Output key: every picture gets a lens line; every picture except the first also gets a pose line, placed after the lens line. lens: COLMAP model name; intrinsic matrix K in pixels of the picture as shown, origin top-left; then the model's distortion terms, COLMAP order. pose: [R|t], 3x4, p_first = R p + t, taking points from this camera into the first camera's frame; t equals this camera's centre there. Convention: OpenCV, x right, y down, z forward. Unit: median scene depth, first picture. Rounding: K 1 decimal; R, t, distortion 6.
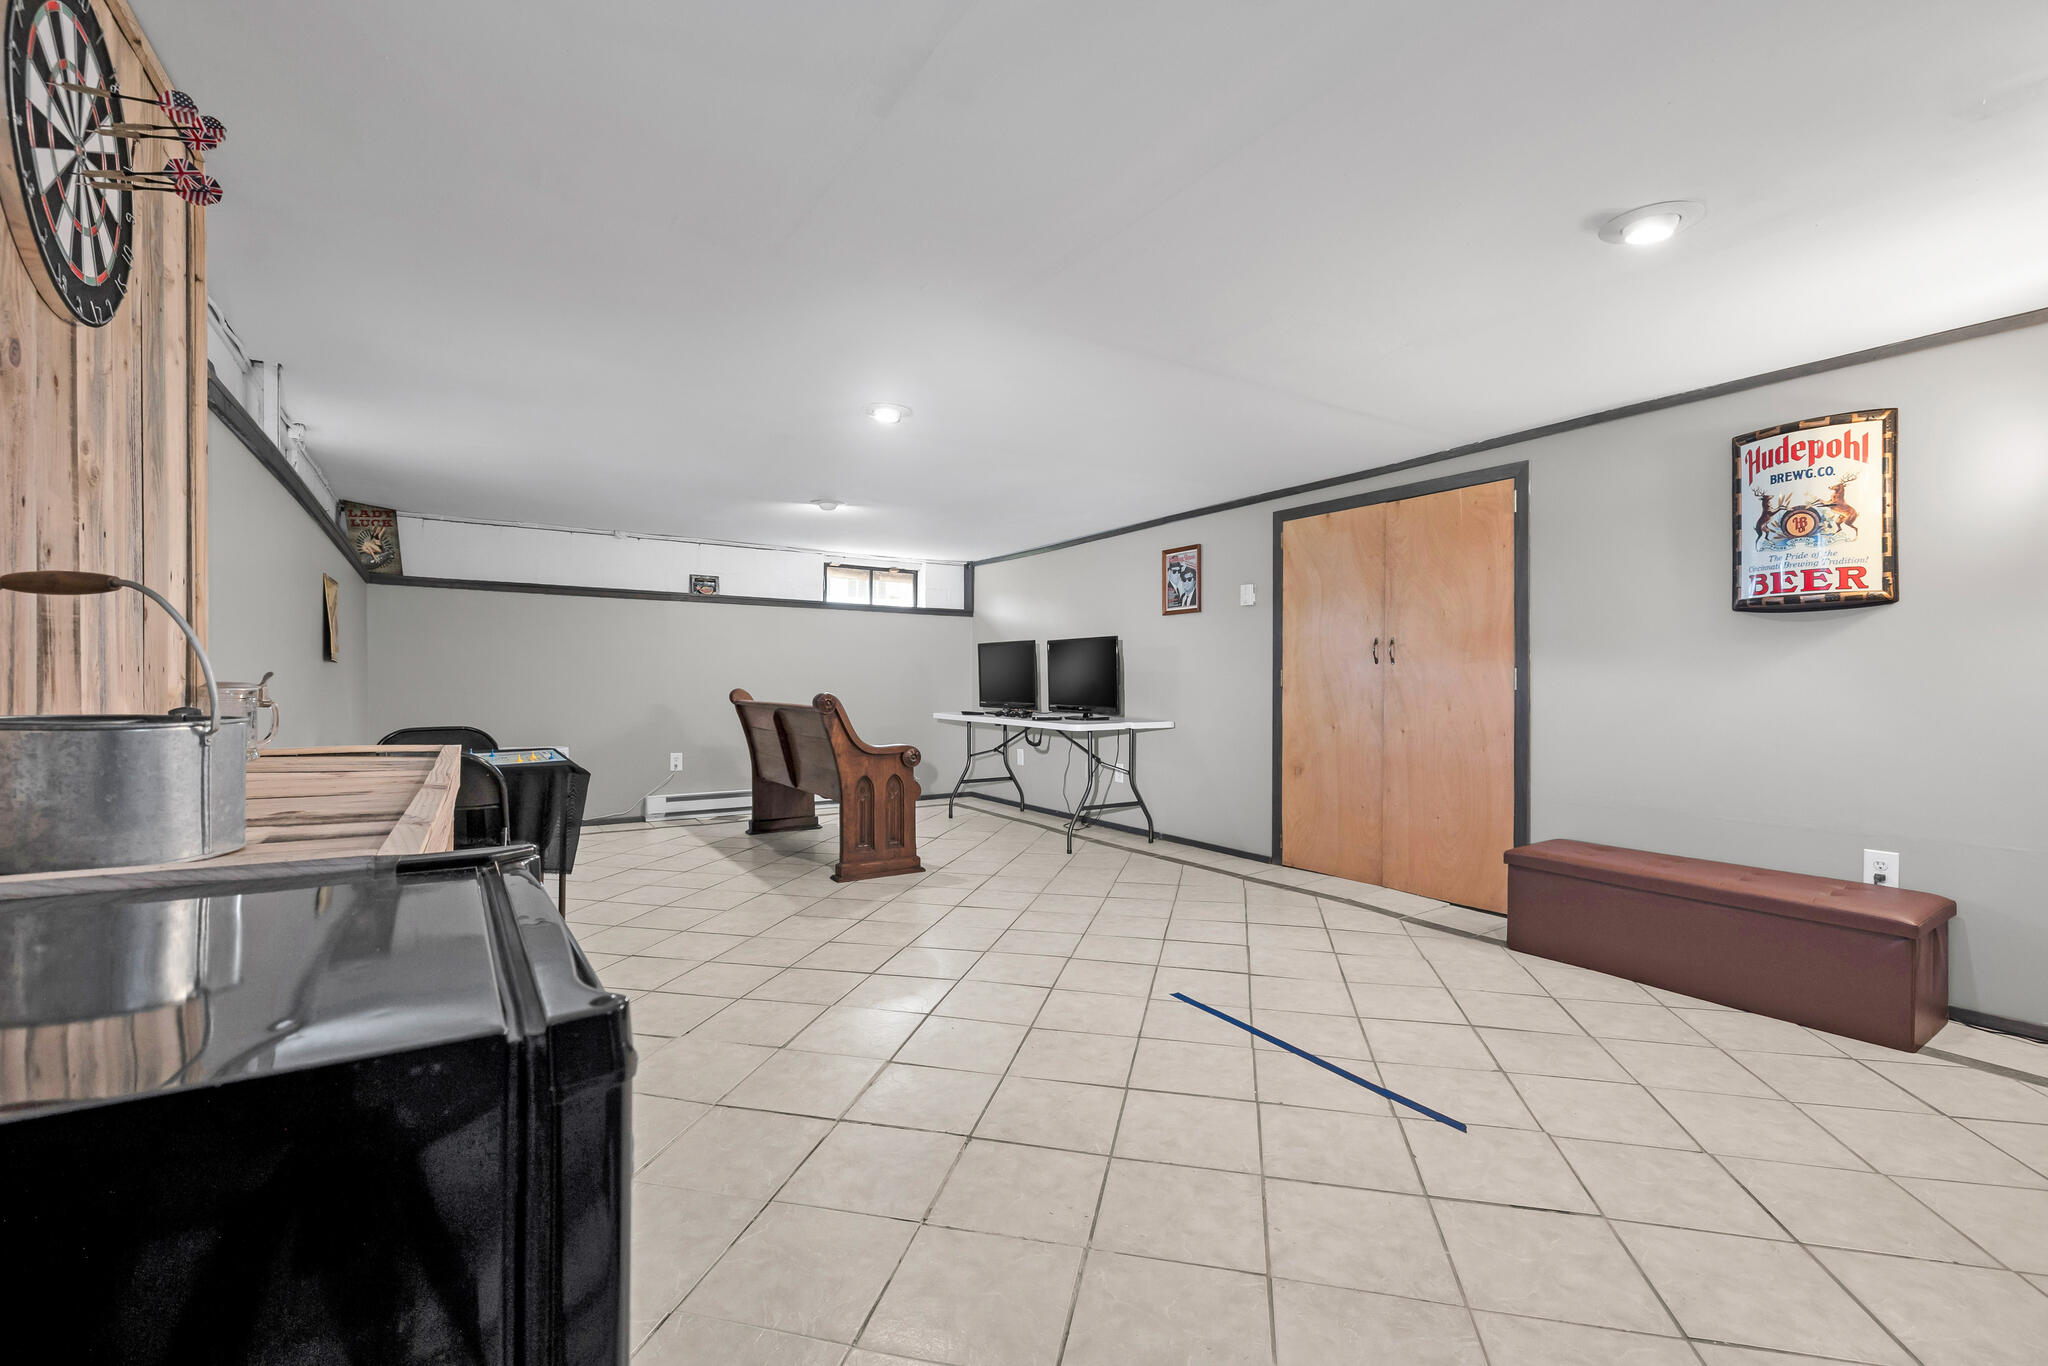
lens RADIAL K [[887.6, 0, 1024.0], [0, 887.6, 683.0], [0, 0, 1]] dist [0.000101, 0.000025]
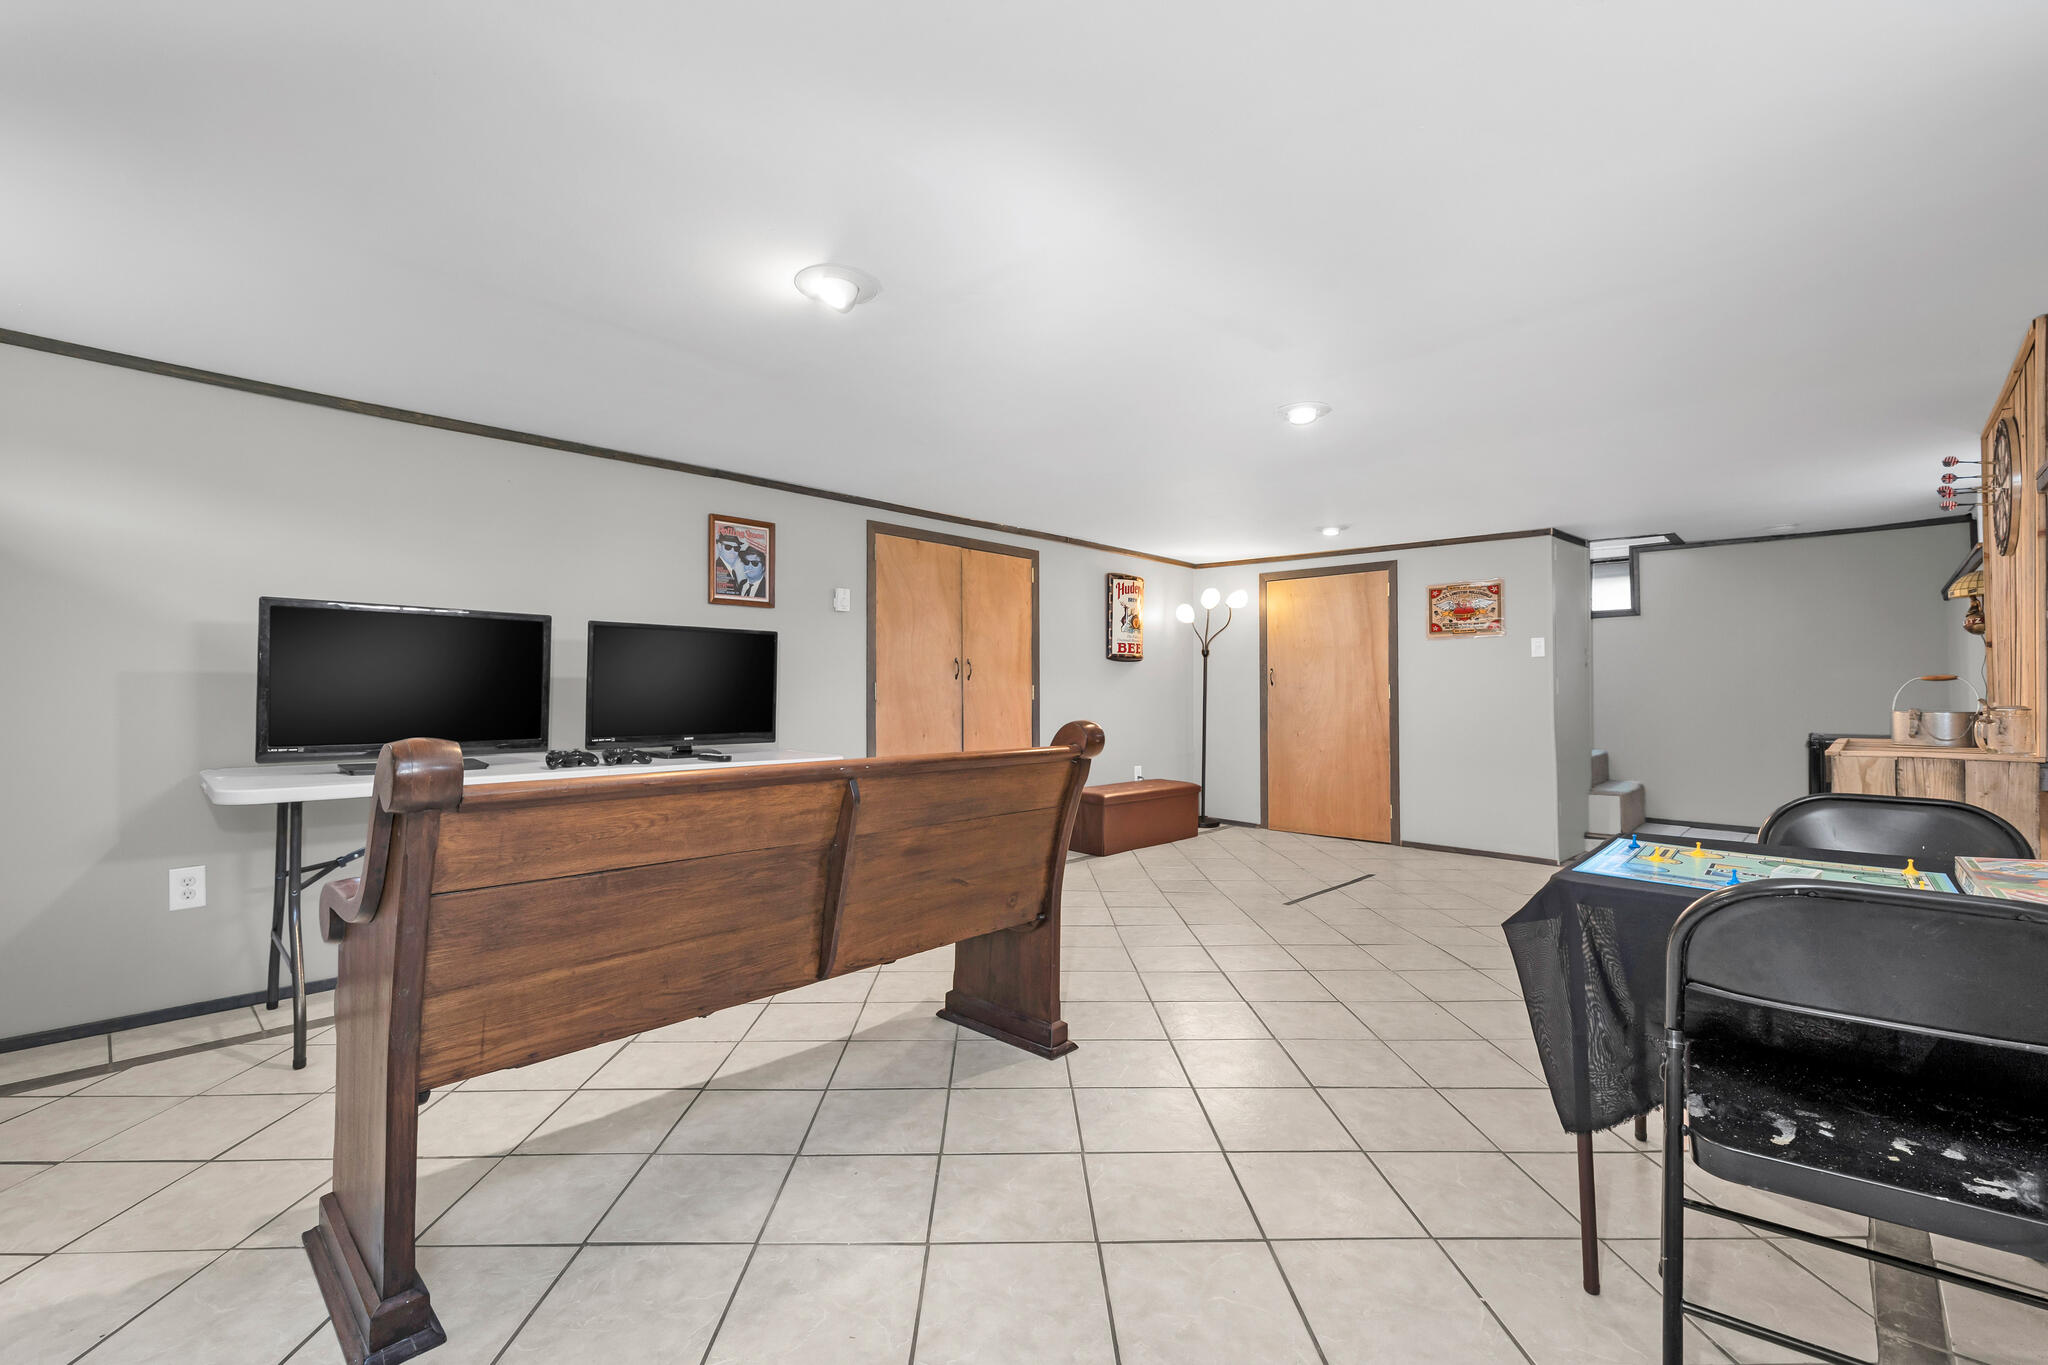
lens RADIAL K [[887.6, 0, 1024.0], [0, 887.6, 682.5], [0, 0, 1]] dist [0.000101, 0.000025]
pose [[-0.252755, 0.007698, 0.967500, -0.662283], [-0.002759, 0.999959, -0.008677, -0.006113], [-0.967526, -0.004863, -0.252724, 1.018383]]
